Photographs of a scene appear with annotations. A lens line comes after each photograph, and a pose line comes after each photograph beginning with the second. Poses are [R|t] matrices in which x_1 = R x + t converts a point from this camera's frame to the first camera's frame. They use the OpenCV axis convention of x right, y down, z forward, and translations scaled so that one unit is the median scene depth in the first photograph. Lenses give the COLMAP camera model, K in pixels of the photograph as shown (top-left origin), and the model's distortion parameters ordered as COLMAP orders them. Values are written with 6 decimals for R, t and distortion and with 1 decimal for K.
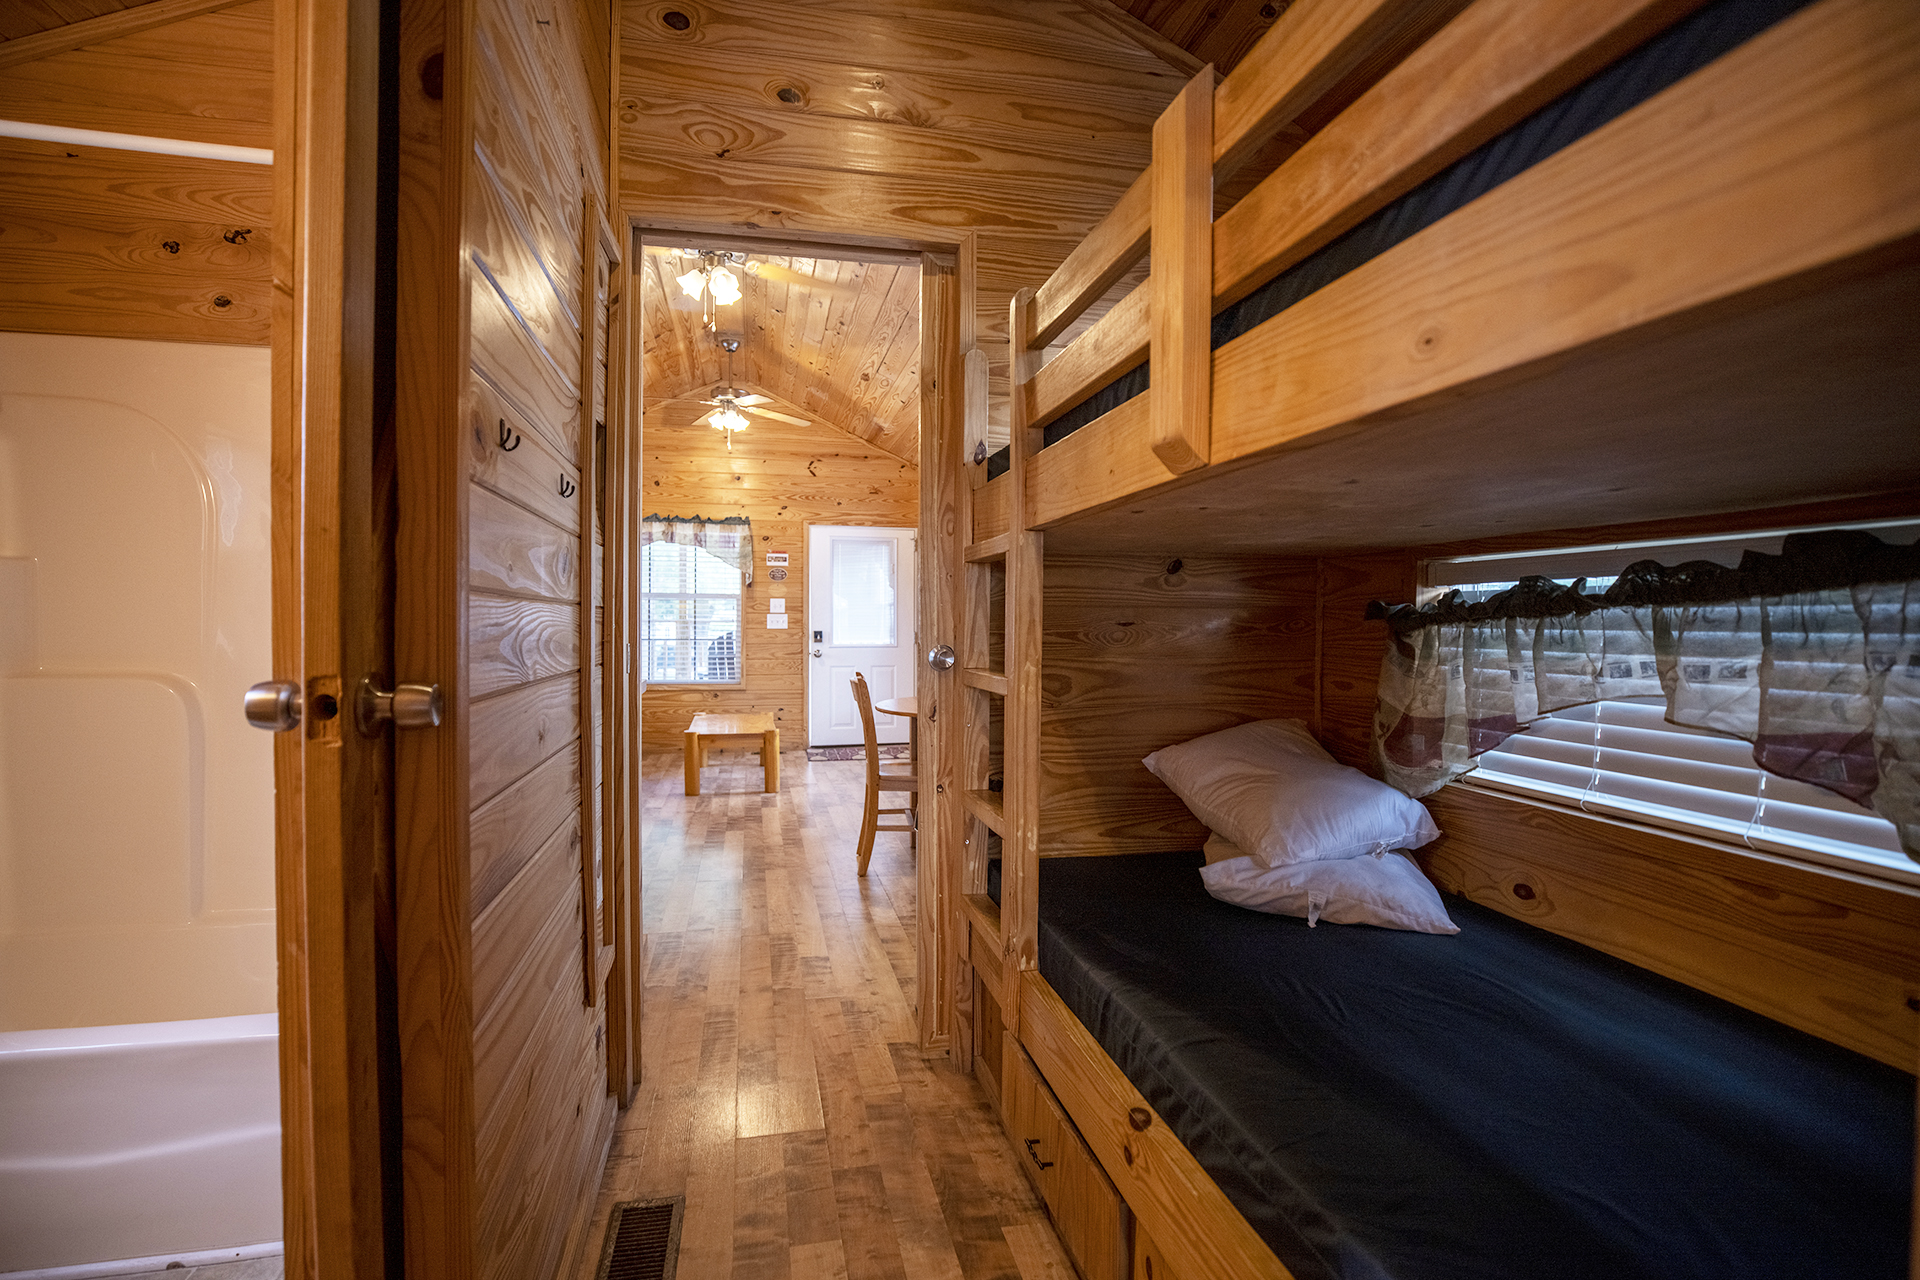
lens RADIAL K [[897.1, 0, 961.1], [0, 897.1, 627.6], [0, 0, 1]] dist [-0.028869, 0.000805]
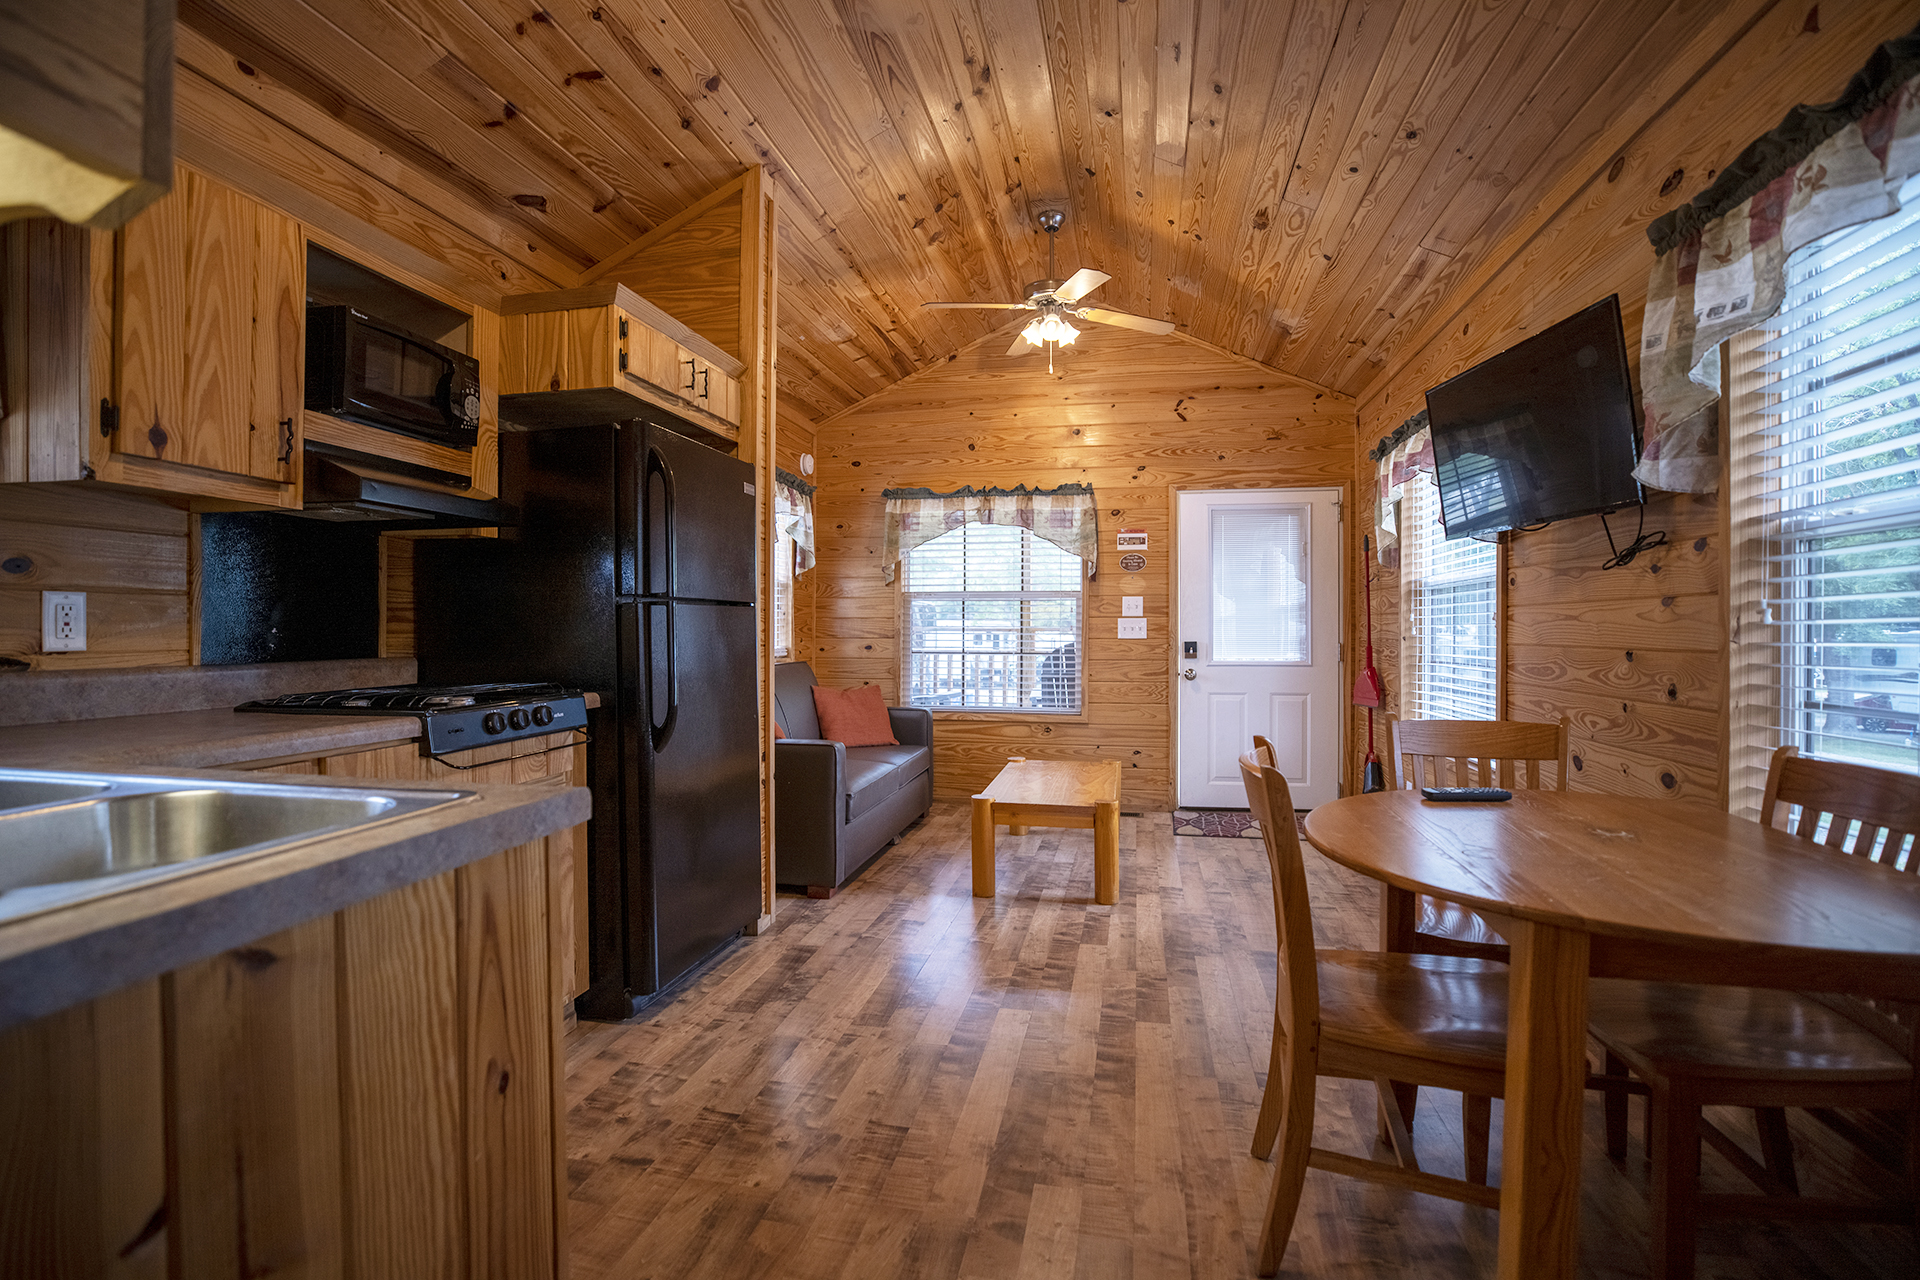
lens RADIAL K [[897.1, 0, 942.5], [0, 897.1, 631.6], [0, 0, 1]] dist [-0.028869, 0.000805]
pose [[0.903331, -0.003743, -0.428929, -0.036639], [0.000141, 0.999964, -0.008428, 0.001769], [0.428945, 0.007553, 0.903299, 0.298374]]
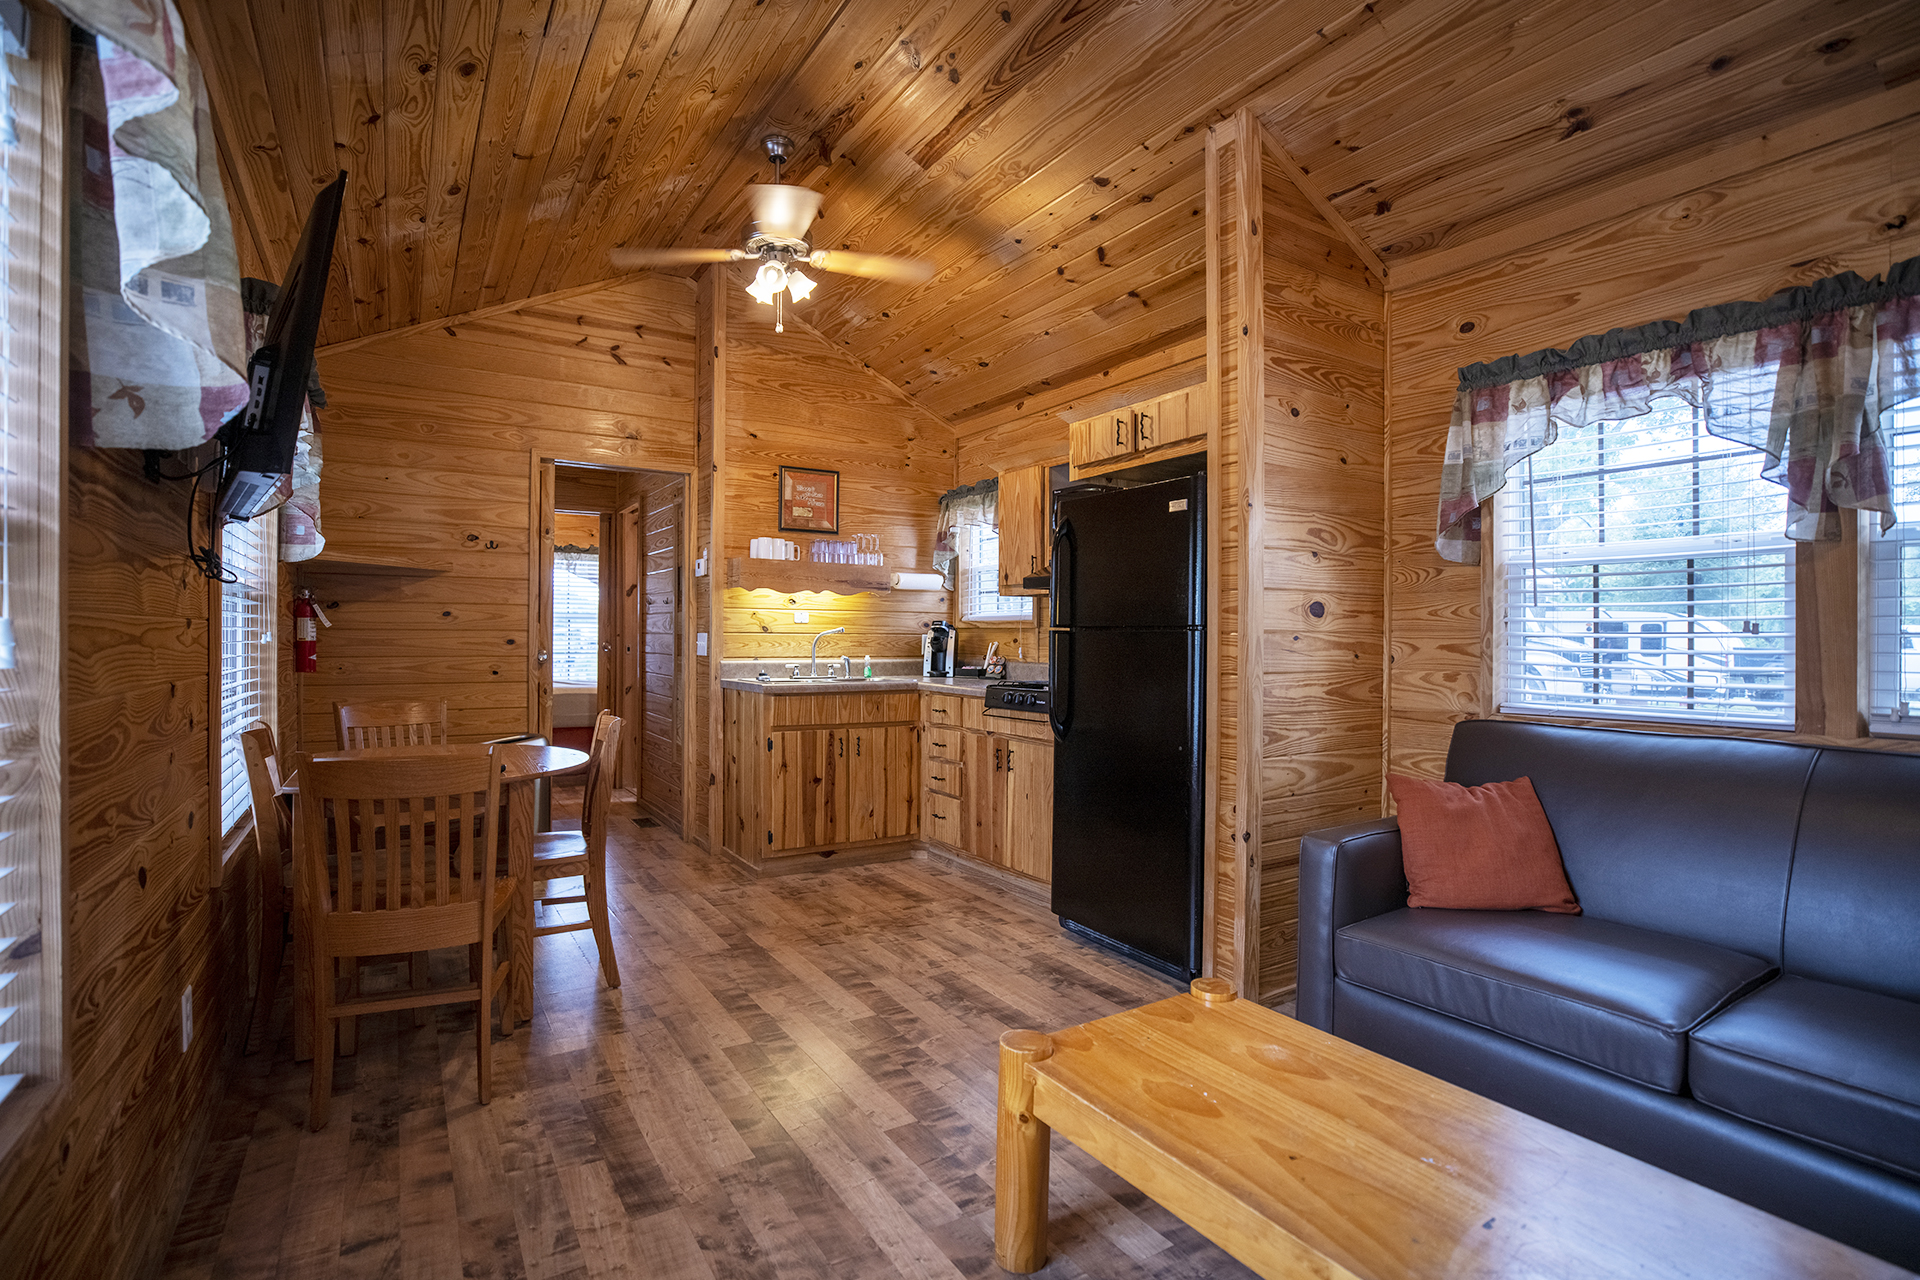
lens RADIAL K [[897.1, 0, 946.5], [0, 897.1, 640.7], [0, 0, 1]] dist [-0.028869, 0.000805]
pose [[-0.948222, -0.010984, -0.317417, -0.073483], [-0.014785, 0.999845, 0.009568, -0.010447], [0.317263, 0.013765, -0.948238, 0.939397]]
